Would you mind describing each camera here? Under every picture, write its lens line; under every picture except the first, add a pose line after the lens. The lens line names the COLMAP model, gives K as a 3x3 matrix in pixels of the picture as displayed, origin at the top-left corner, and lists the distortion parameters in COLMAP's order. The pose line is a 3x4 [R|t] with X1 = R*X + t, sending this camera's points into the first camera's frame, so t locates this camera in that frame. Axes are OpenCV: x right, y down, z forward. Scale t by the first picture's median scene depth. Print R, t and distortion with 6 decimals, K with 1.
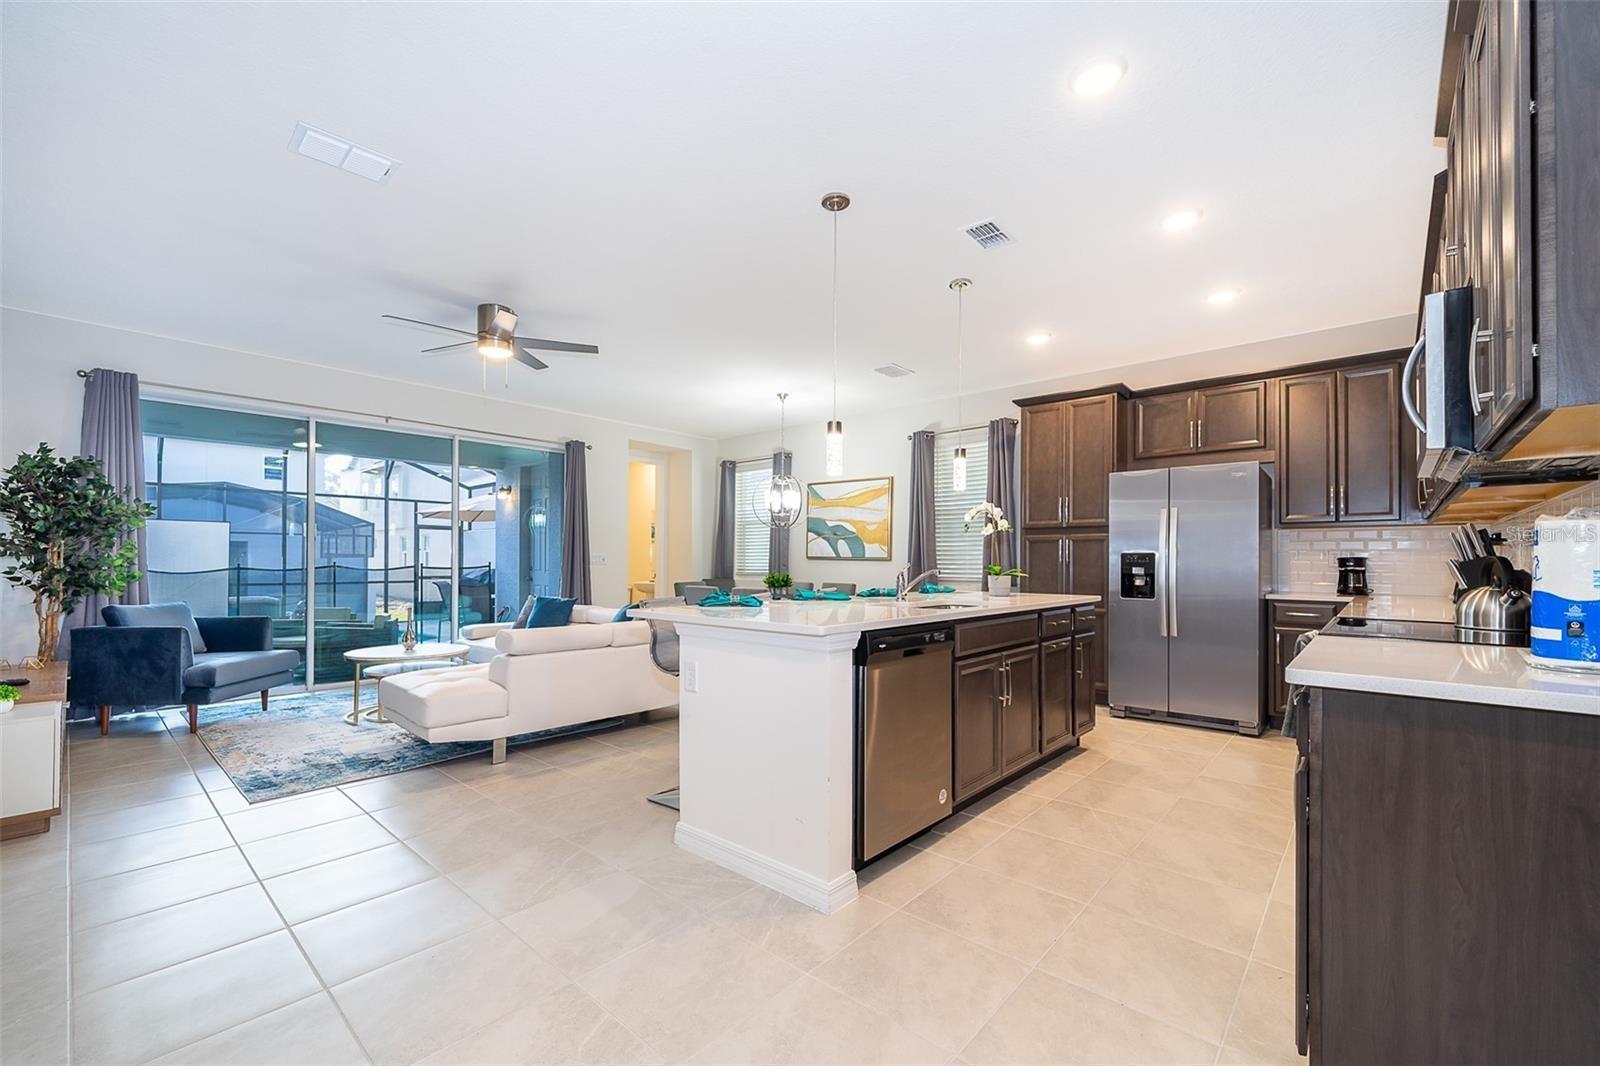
lens RADIAL K [[660.9, 0, 799.8], [0, 660.9, 552.5], [0, 0, 1]] dist [0.001443, 0.000329]
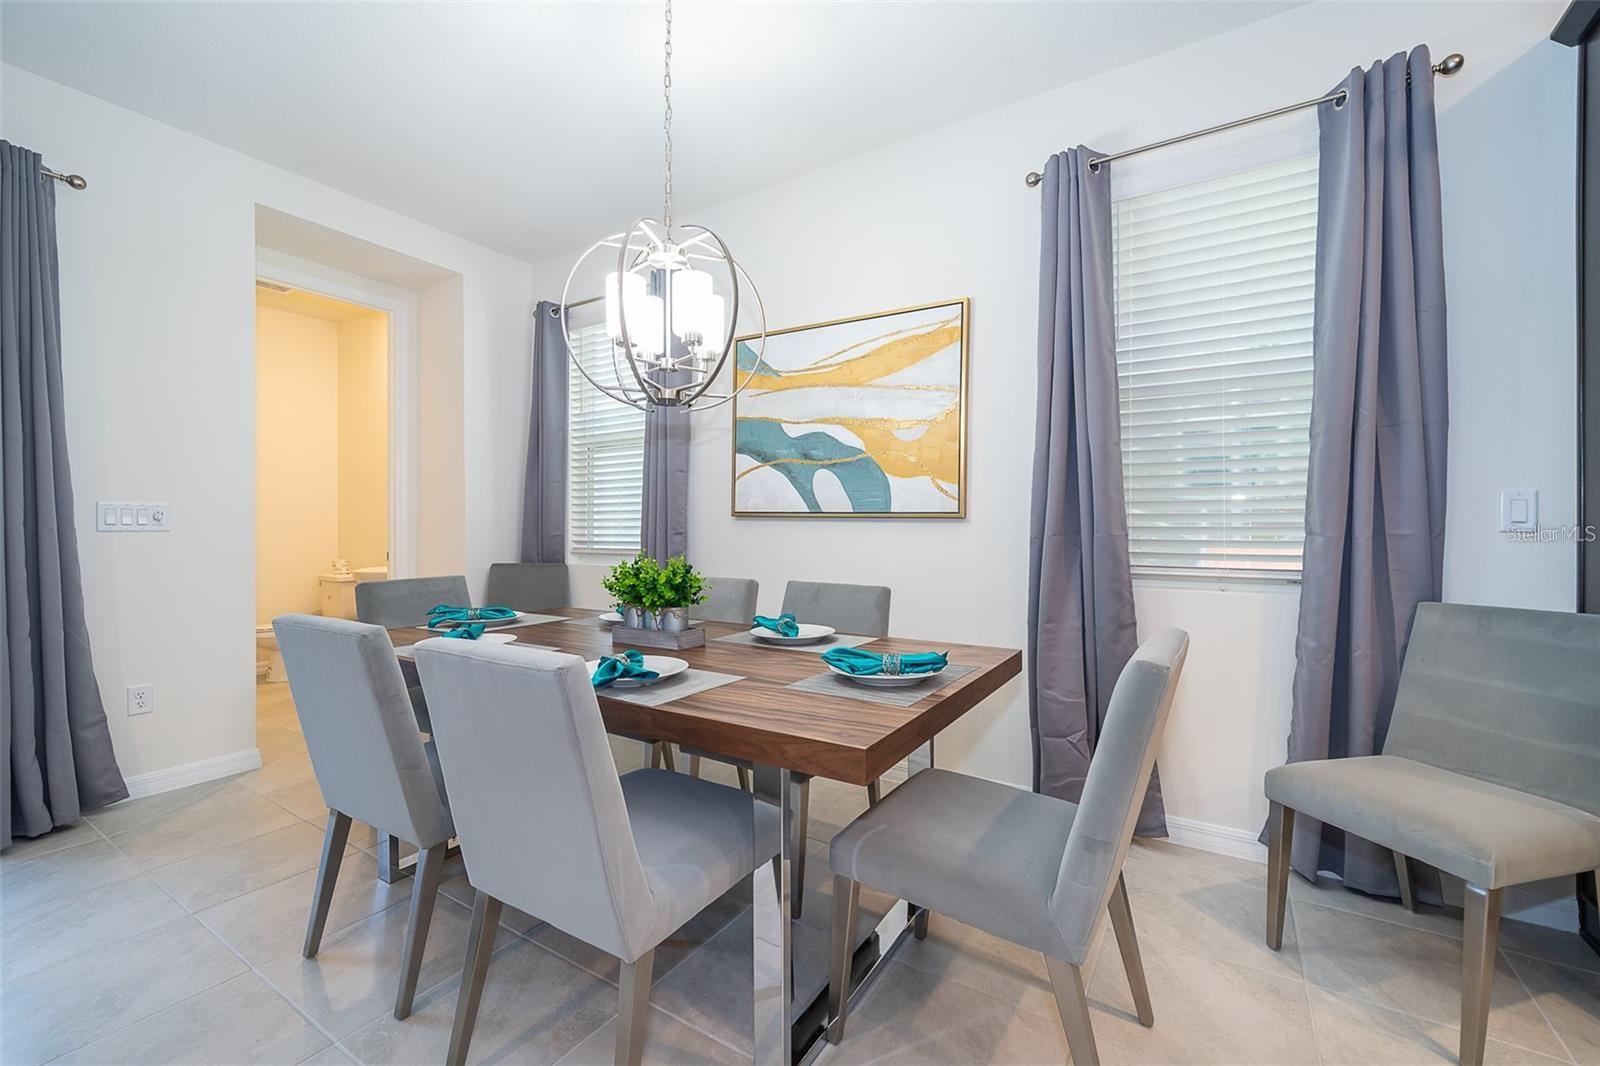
lens RADIAL K [[660.9, 0, 829.1], [0, 660.9, 521.0], [0, 0, 1]] dist [0.001443, 0.000329]
pose [[0.981421, 0.000305, 0.191865, -0.013482], [-0.001173, 0.999990, 0.004410, 0.013330], [-0.191861, -0.004553, 0.981411, 0.748847]]
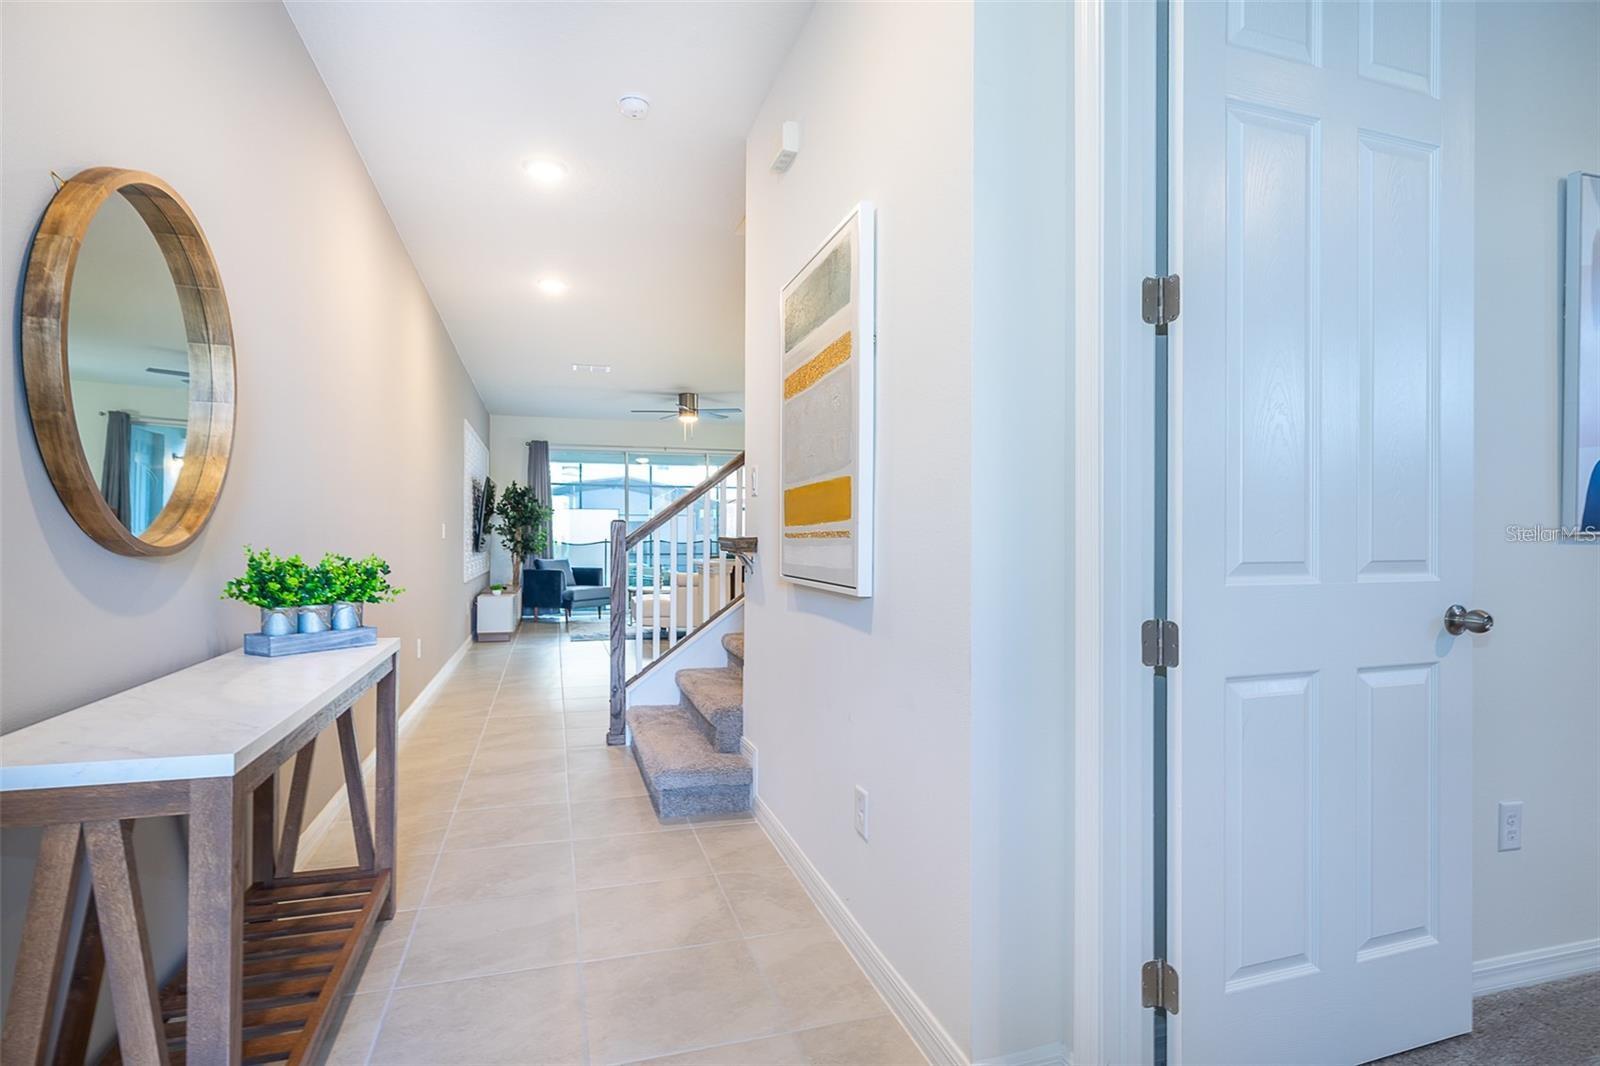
lens RADIAL K [[745.8, 0, 800.9], [0, 745.8, 537.9], [0, 0, 1]] dist [0.001280, 0.000022]
pose [[0.871352, 0.002180, -0.490653, 0.587441], [0.005744, 0.999876, 0.014644, -0.010553], [0.490625, -0.015578, 0.871232, -0.446256]]
